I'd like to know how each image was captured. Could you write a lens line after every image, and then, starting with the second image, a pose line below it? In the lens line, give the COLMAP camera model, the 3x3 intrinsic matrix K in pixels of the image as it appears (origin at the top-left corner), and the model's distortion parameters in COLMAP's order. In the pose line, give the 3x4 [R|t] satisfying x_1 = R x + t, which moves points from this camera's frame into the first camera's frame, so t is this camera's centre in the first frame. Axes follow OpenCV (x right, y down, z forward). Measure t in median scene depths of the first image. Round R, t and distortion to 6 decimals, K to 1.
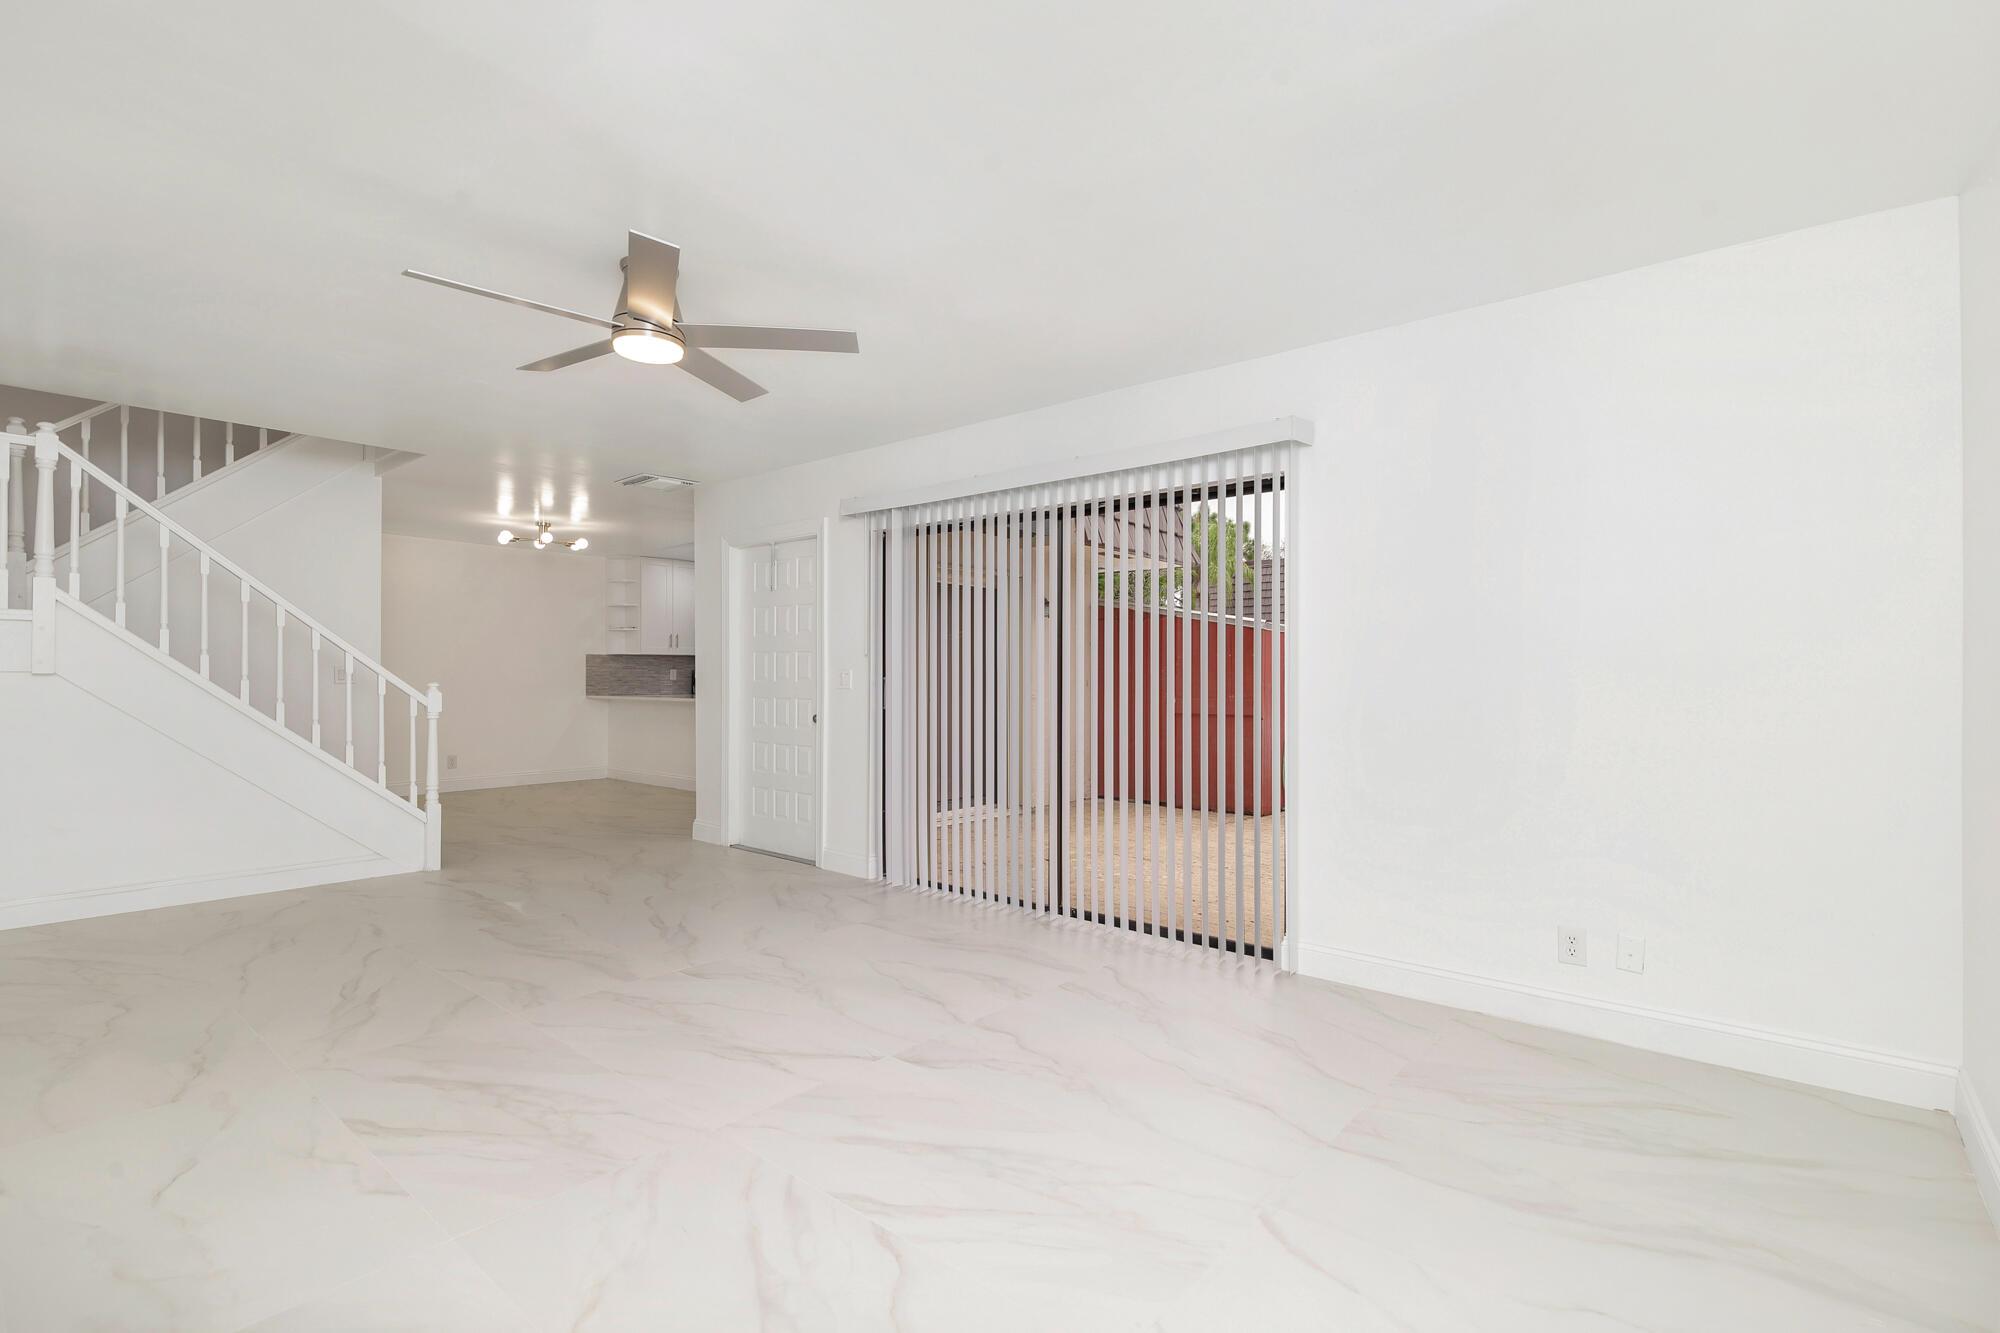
lens RADIAL K [[923.1, 0, 1000.0], [0, 923.1, 666.5], [0, 0, 1]] dist [0.002775, -0.000183]
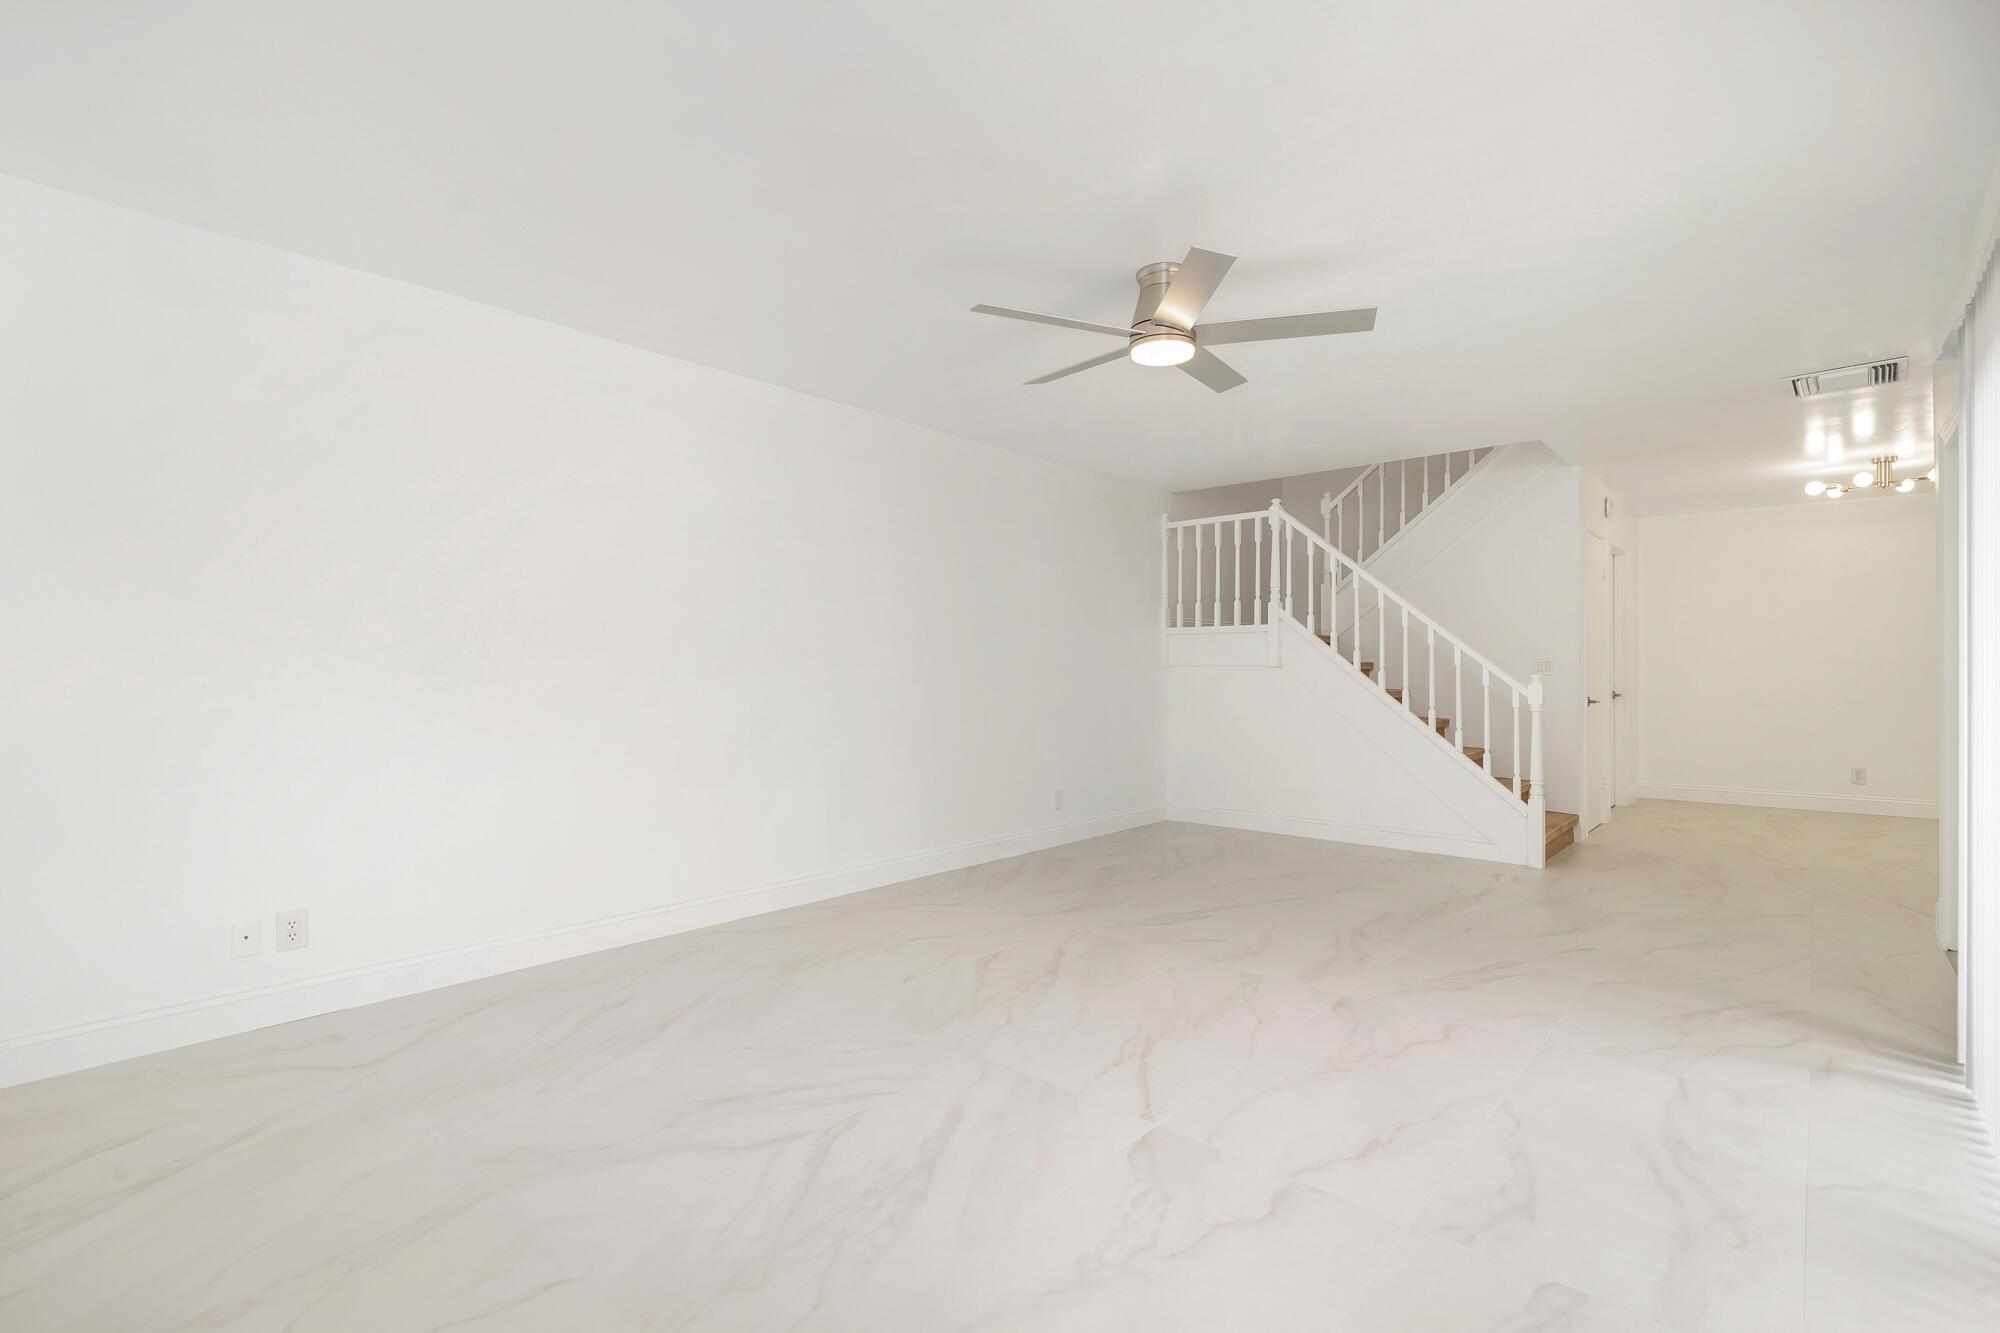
lens RADIAL K [[923.1, 0, 1000.0], [0, 923.1, 666.5], [0, 0, 1]] dist [0.002775, -0.000183]
pose [[-0.035968, -0.006172, -0.999334, 0.441969], [0.011001, 0.999918, -0.006572, 0.011633], [0.999292, -0.011230, -0.035897, 0.559701]]
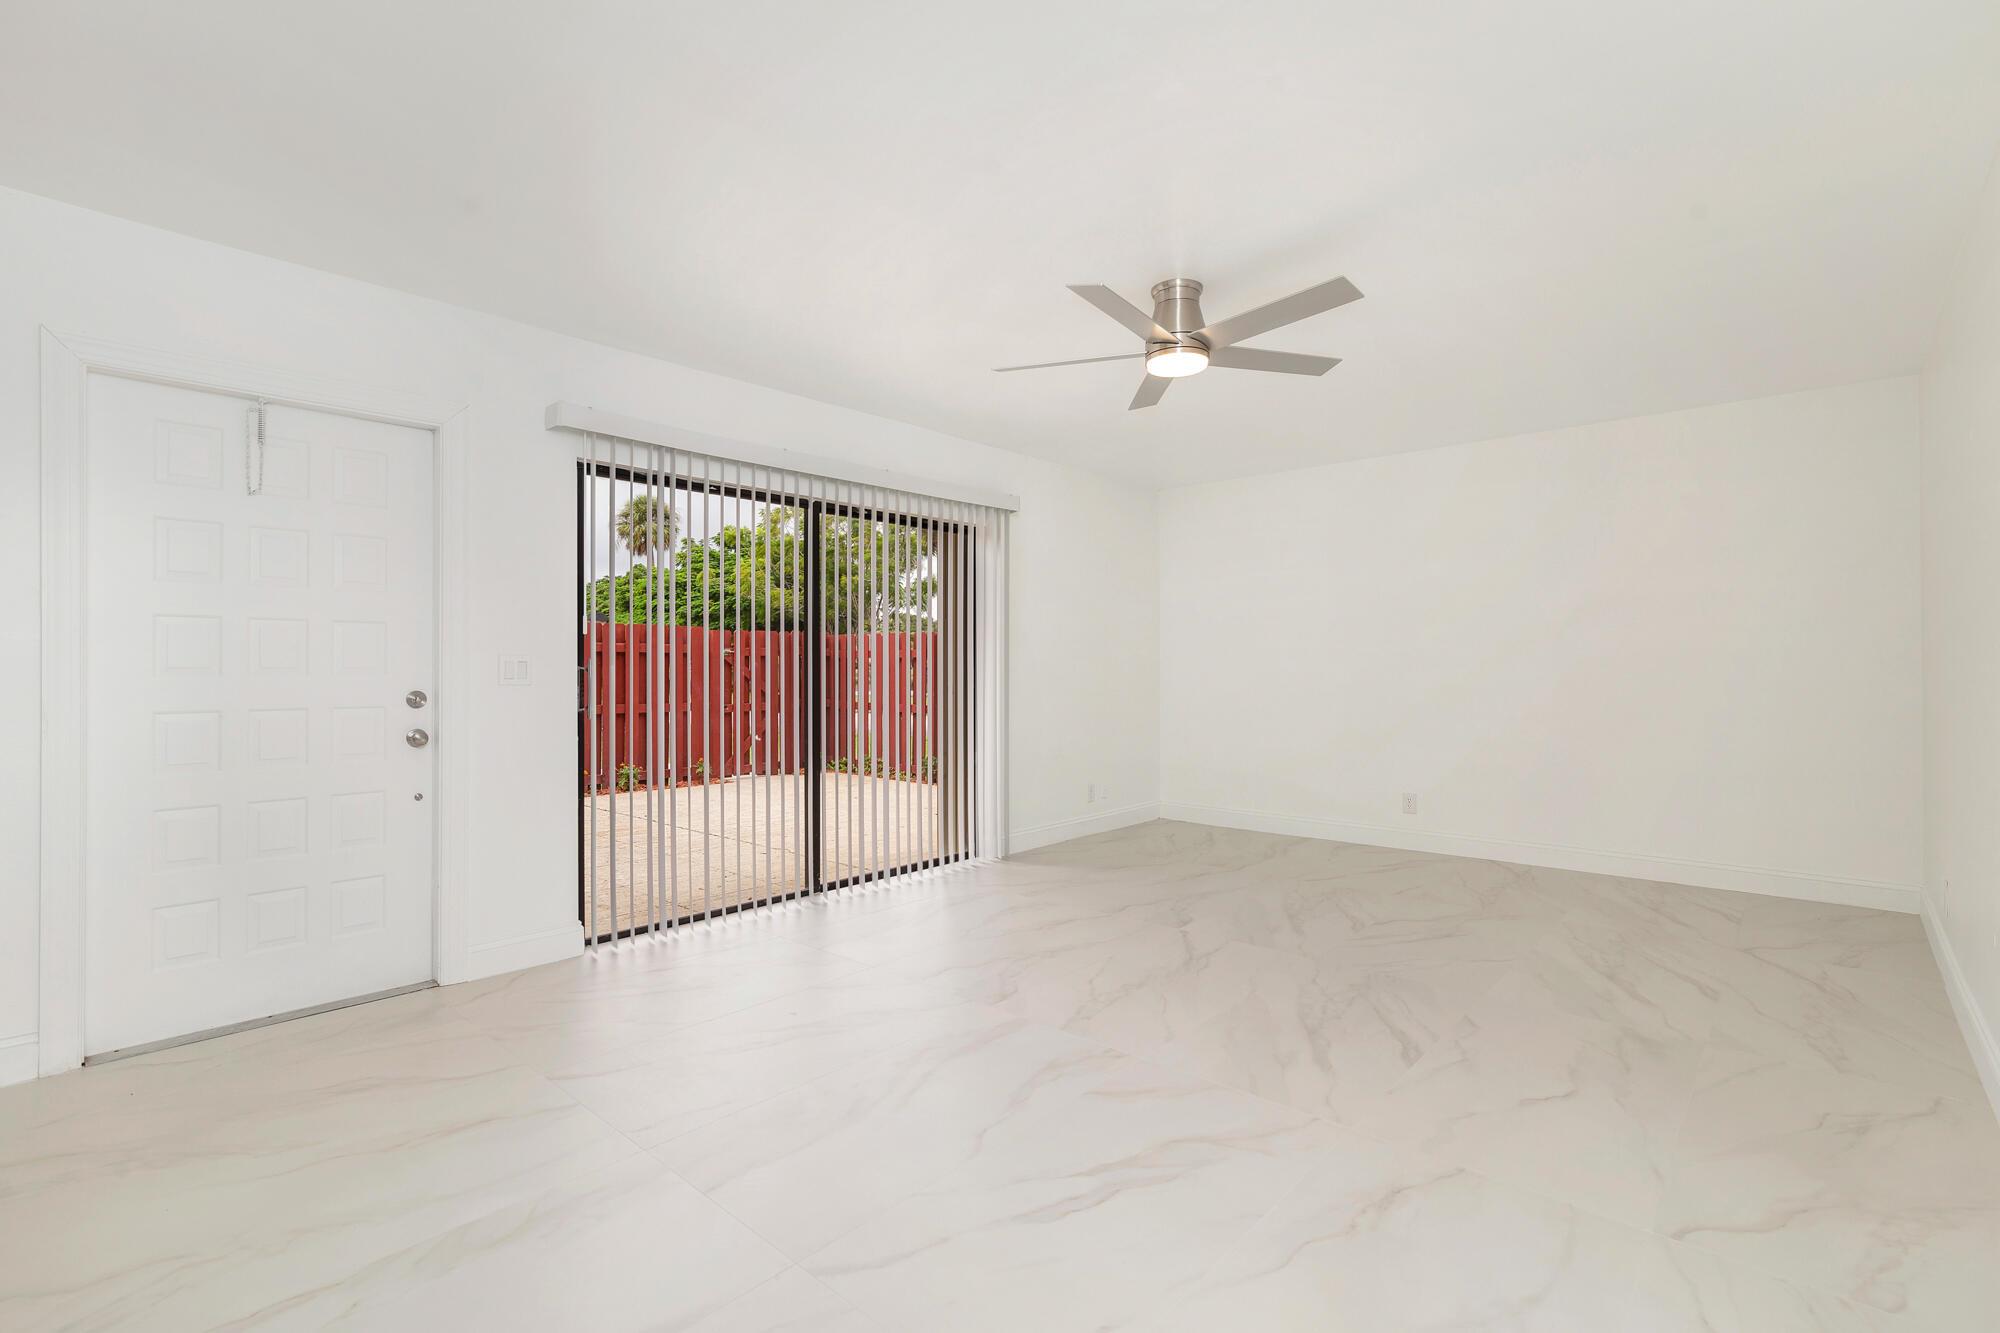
lens RADIAL K [[905.8, 0, 1000.0], [0, 905.8, 666.5], [0, 0, 1]] dist [-0.000054, 0.000227]
pose [[0.026444, -0.005499, 0.999635, -0.962293], [-0.008829, 0.999945, 0.005735, 0.005488], [-0.999611, -0.008978, 0.026394, 0.781889]]
